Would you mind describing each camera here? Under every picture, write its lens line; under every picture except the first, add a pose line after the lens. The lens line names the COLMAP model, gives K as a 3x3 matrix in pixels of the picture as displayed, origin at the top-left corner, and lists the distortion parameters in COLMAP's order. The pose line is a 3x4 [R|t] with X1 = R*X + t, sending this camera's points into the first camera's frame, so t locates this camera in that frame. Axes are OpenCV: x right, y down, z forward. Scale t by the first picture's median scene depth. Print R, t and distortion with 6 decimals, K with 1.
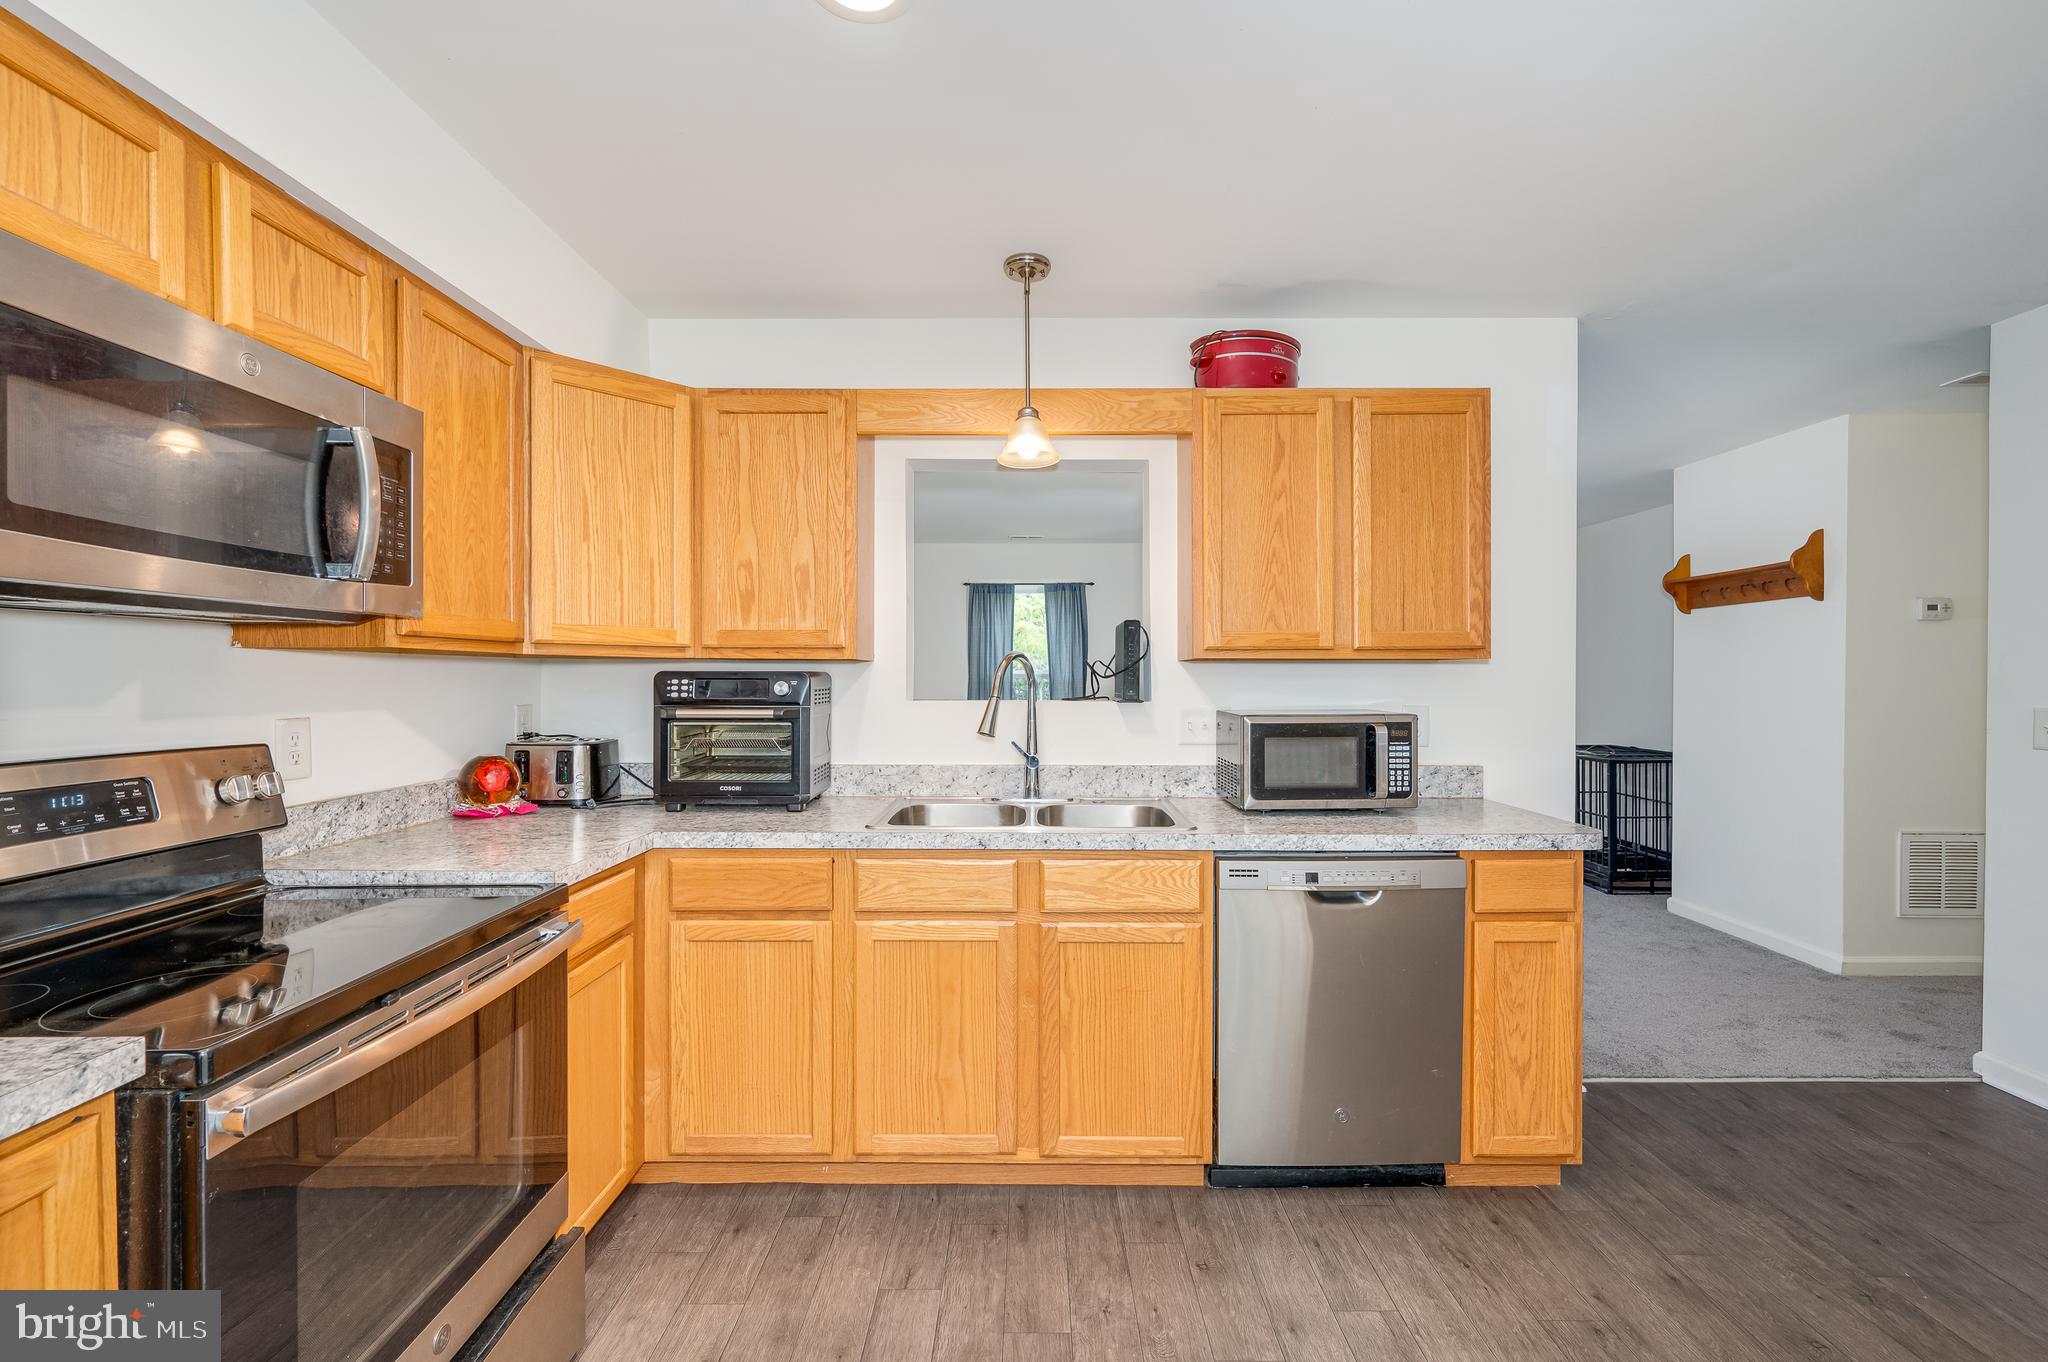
lens RADIAL K [[871.2, 0, 1013.8], [0, 871.2, 681.0], [0, 0, 1]] dist [-0.001691, 0.000490]
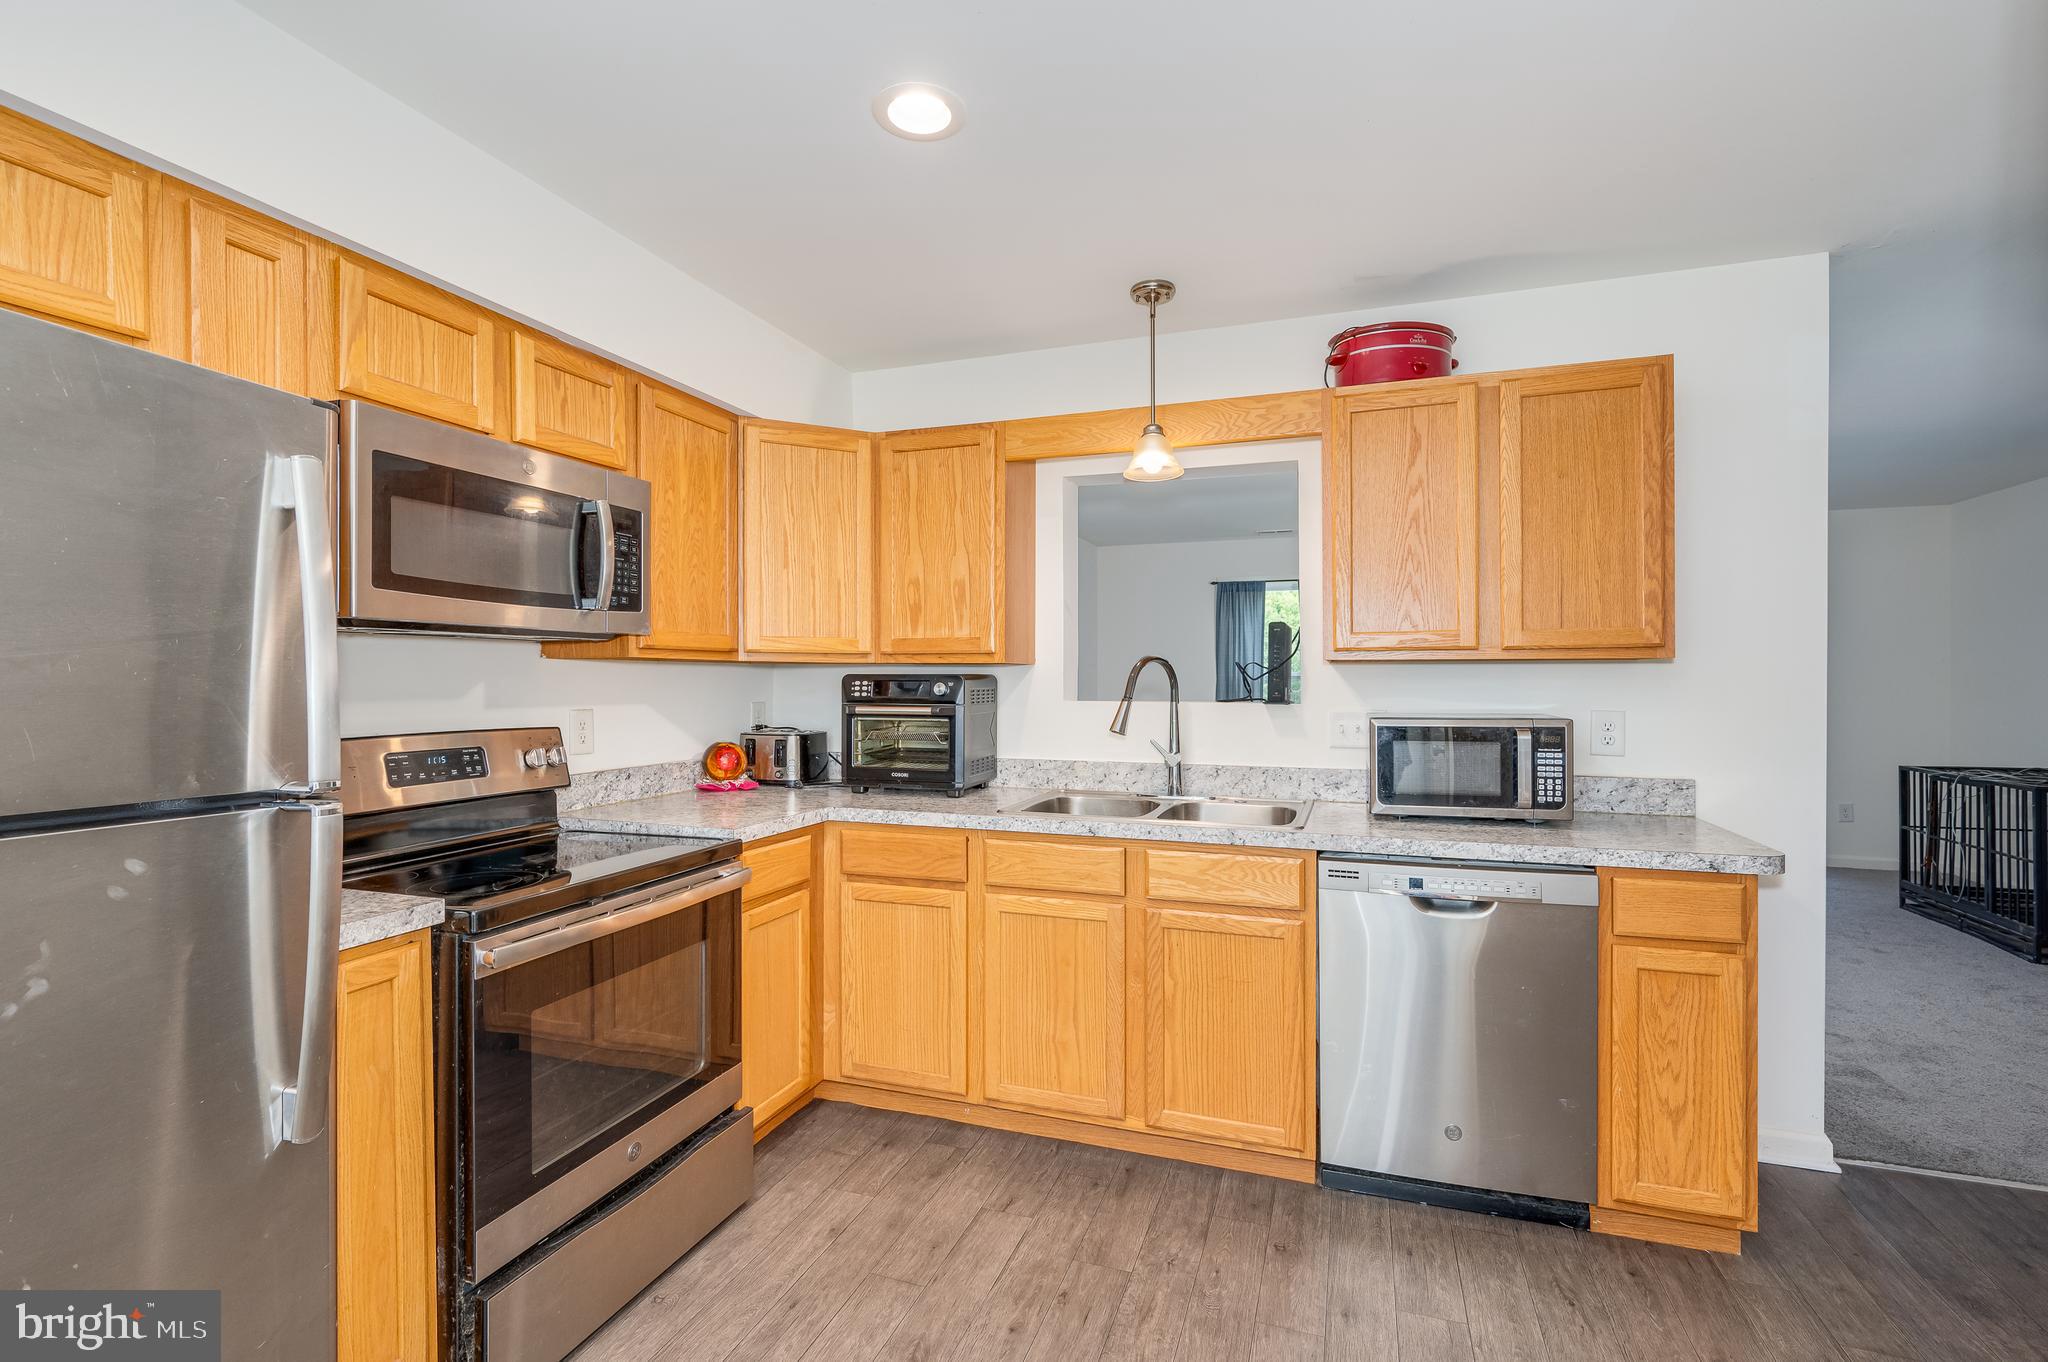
lens RADIAL K [[919.0, 0, 1020.5], [0, 919.0, 682.8], [0, 0, 1]] dist [-0.001803, -0.000055]
pose [[0.945663, 0.000630, -0.325147, 0.236950], [-0.001005, 0.999999, -0.000985, 0.001418], [0.325146, 0.001258, 0.945663, -0.113705]]
